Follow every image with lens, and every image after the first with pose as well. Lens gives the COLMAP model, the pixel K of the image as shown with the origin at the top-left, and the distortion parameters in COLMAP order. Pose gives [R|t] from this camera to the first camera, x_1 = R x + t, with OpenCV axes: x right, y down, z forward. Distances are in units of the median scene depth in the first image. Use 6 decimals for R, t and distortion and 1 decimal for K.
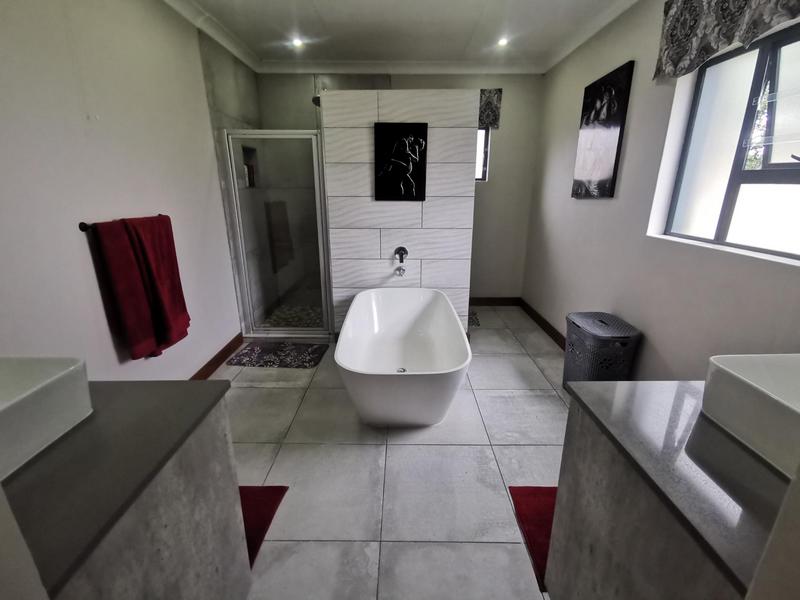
lens RADIAL K [[368.0, 0, 401.3], [0, 368.0, 300.6], [0, 0, 1]] dist [0.010896, -0.008498]
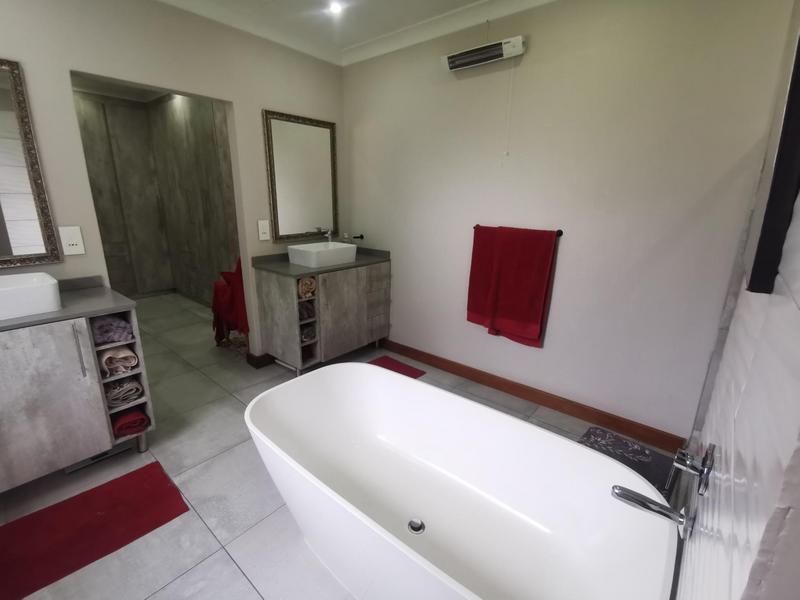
lens RADIAL K [[368.3, 0, 400.0], [0, 368.3, 300.0], [0, 0, 1]] dist [0.011120, -0.000933]
pose [[-0.647127, 0.189004, -0.738582, 0.495156], [-0.241817, 0.867871, 0.433963, -0.464925], [0.723015, 0.459431, -0.515919, 1.492294]]
